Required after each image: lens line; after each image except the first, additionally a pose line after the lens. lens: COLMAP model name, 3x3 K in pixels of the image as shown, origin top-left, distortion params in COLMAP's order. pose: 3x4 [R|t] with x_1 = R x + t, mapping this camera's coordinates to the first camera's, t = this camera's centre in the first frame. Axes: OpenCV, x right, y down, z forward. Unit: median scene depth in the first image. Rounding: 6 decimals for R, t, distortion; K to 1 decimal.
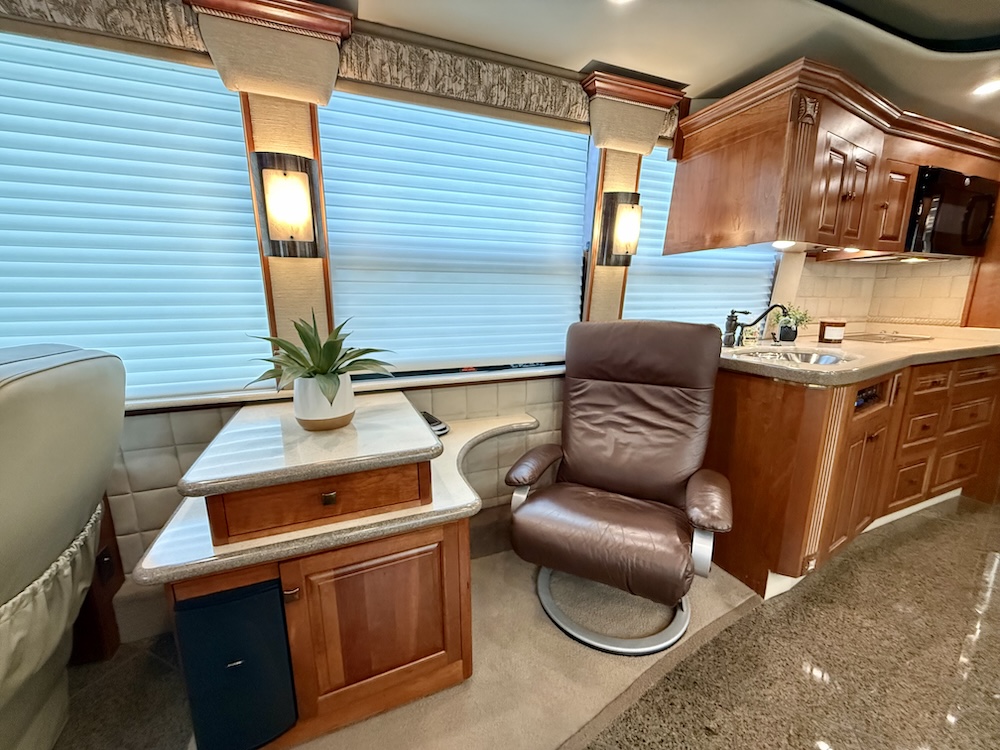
lens RADIAL K [[399.4, 0, 500.0], [0, 399.4, 375.0], [0, 0, 1]] dist [0.000284, -0.000131]
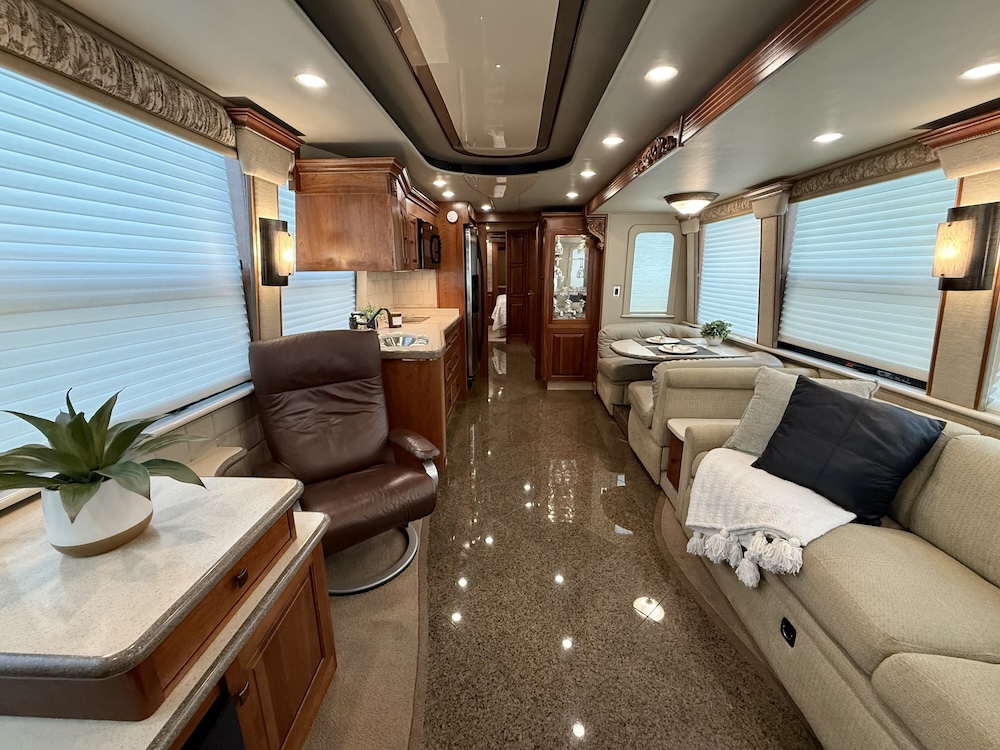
lens RADIAL K [[407.9, 0, 500.0], [0, 407.9, 375.0], [0, 0, 1]] dist [0.000059, -0.000043]
pose [[0.411686, -0.227076, 0.882582, -0.554008], [0.182778, 0.969355, 0.164144, -0.120983], [-0.892808, 0.093741, 0.440574, -0.004254]]
